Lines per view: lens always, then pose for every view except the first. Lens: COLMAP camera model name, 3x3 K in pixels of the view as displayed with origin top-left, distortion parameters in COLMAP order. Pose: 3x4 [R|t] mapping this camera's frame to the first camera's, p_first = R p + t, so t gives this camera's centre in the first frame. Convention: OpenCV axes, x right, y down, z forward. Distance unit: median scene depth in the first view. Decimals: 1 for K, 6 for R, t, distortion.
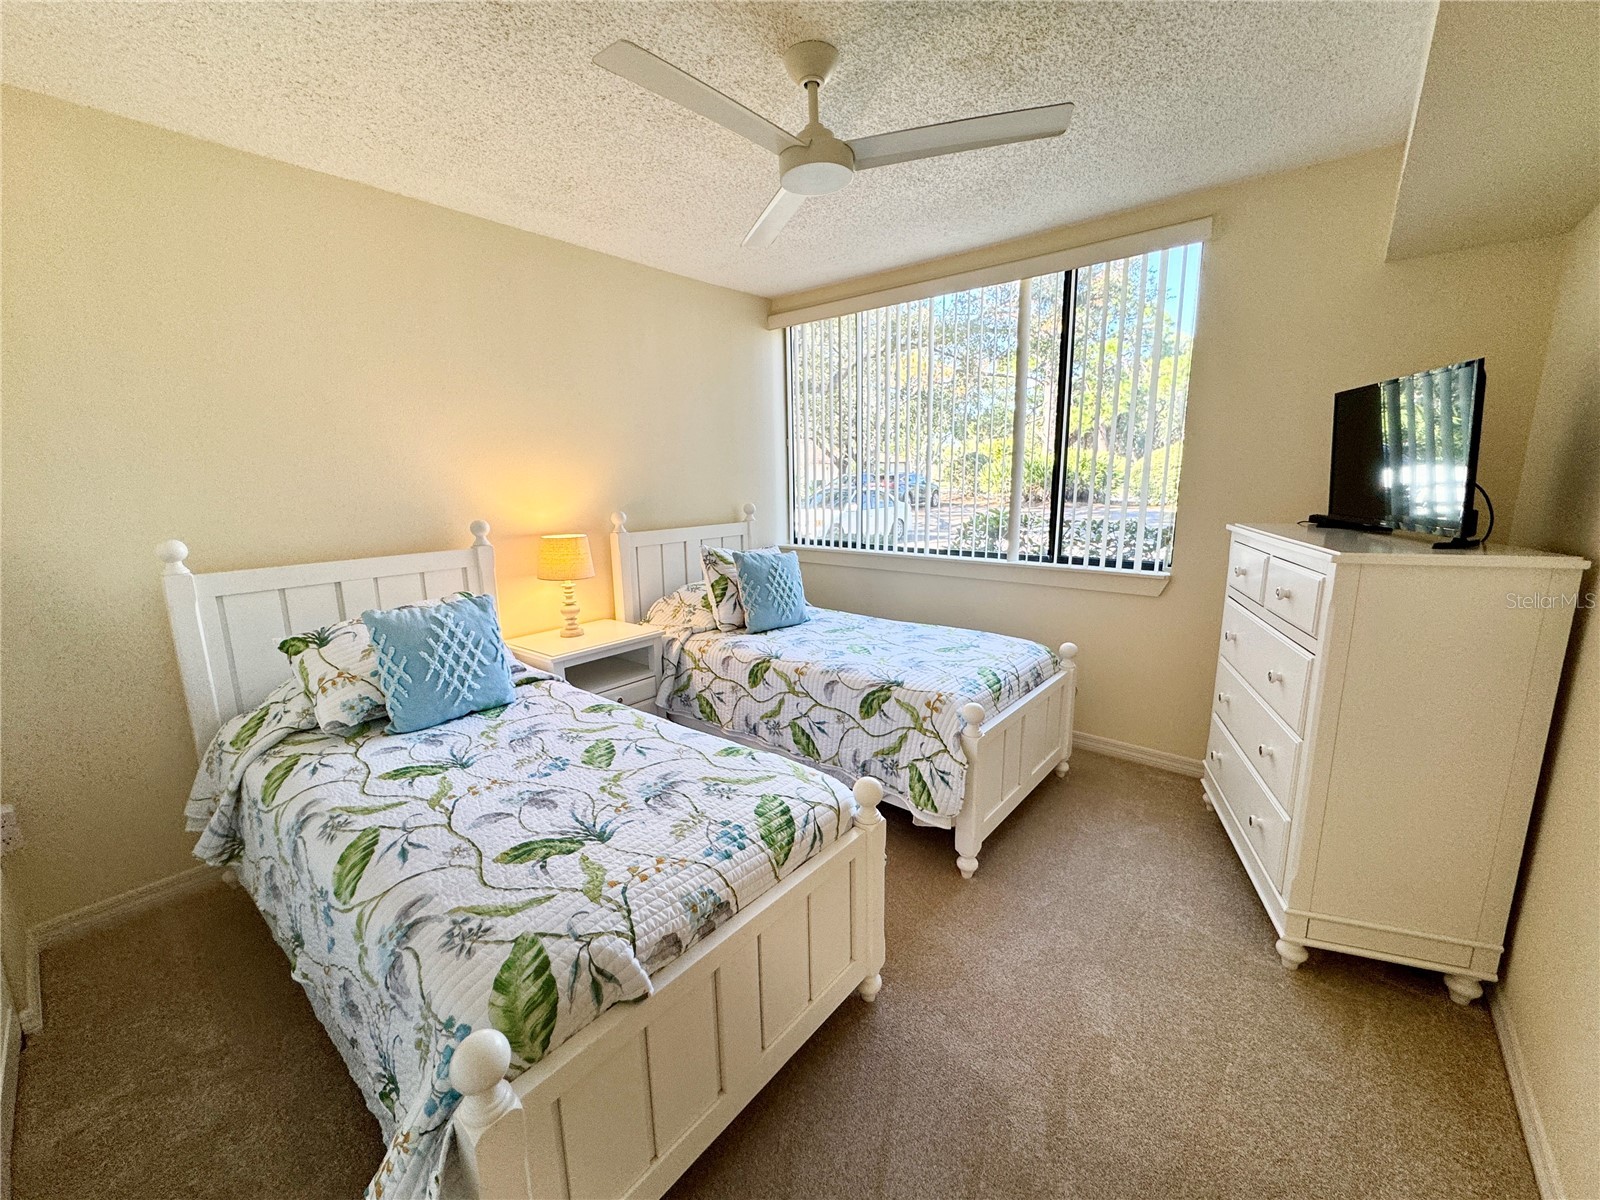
lens RADIAL K [[642.9, 0, 803.1], [0, 642.9, 596.0], [0, 0, 1]] dist [-0.003312, 0.000587]
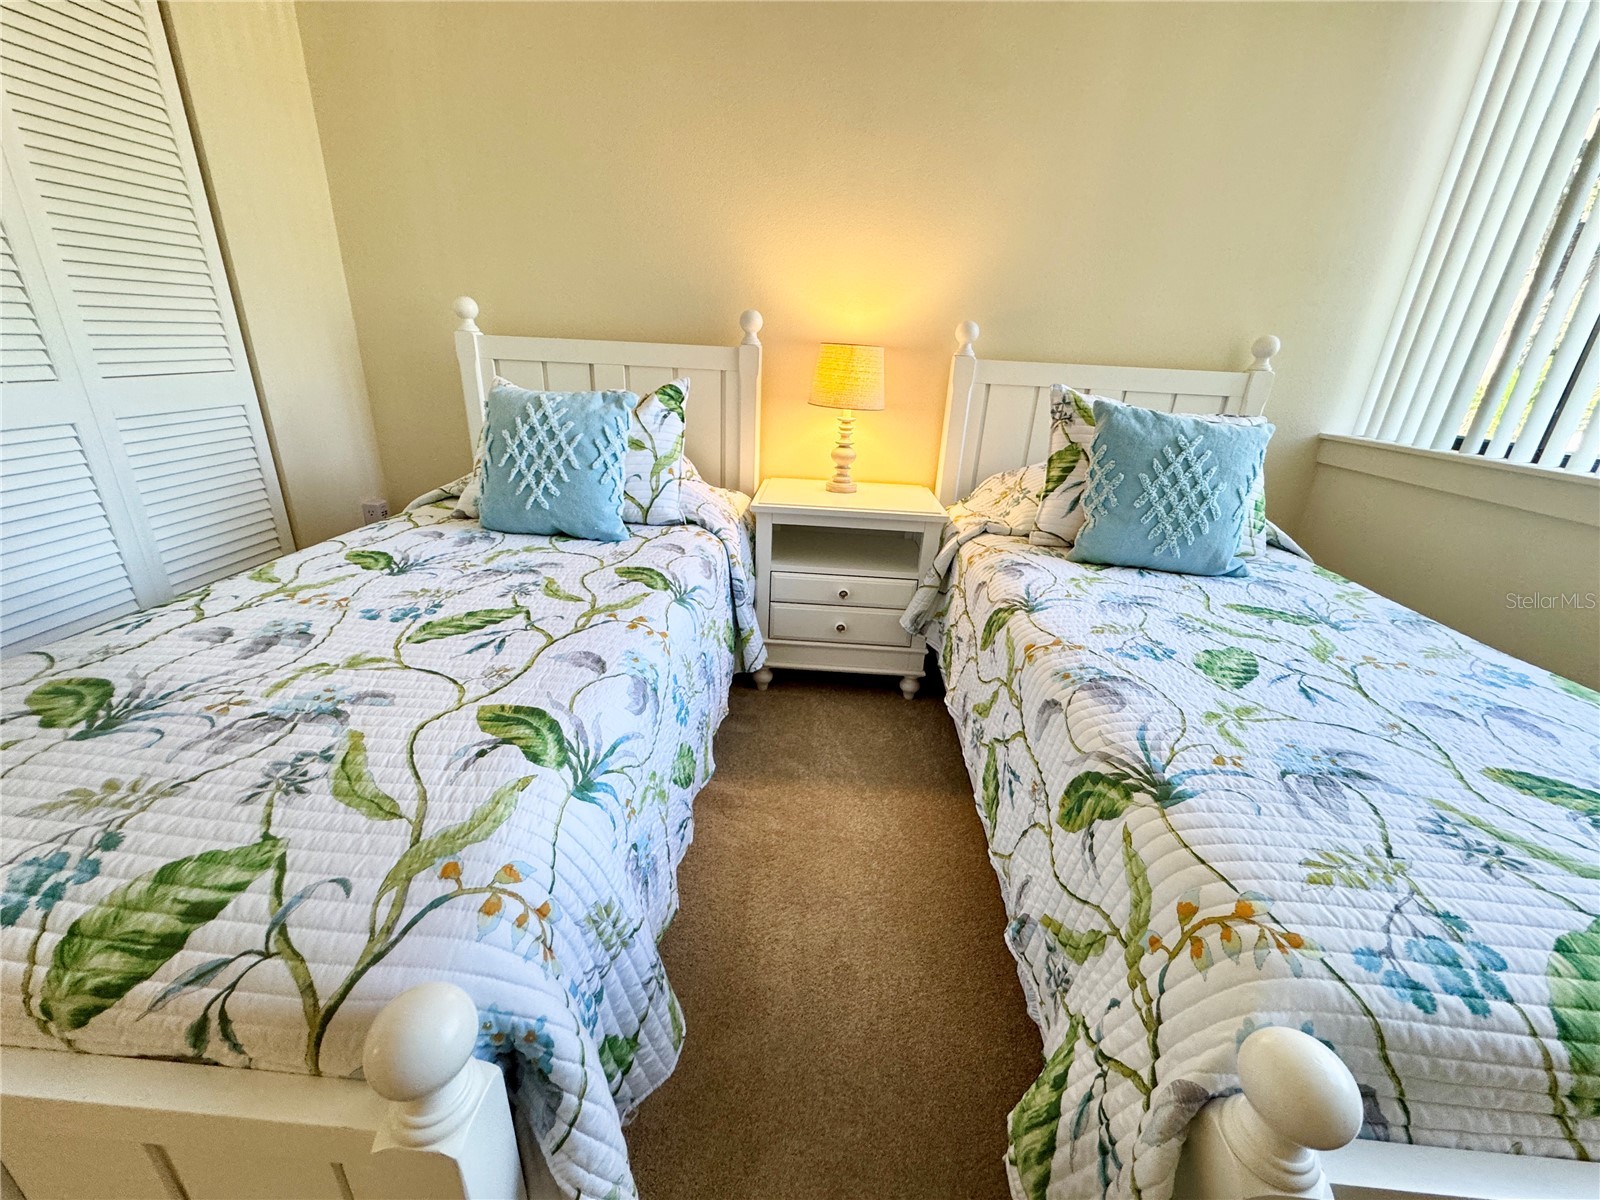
lens RADIAL K [[642.9, 0, 802.6], [0, 642.9, 602.2], [0, 0, 1]] dist [-0.003312, 0.000587]
pose [[0.593426, 0.340632, -0.729256, 0.260986], [-0.212438, 0.940192, 0.266289, -0.002931], [0.776347, -0.003102, 0.630298, 0.699578]]
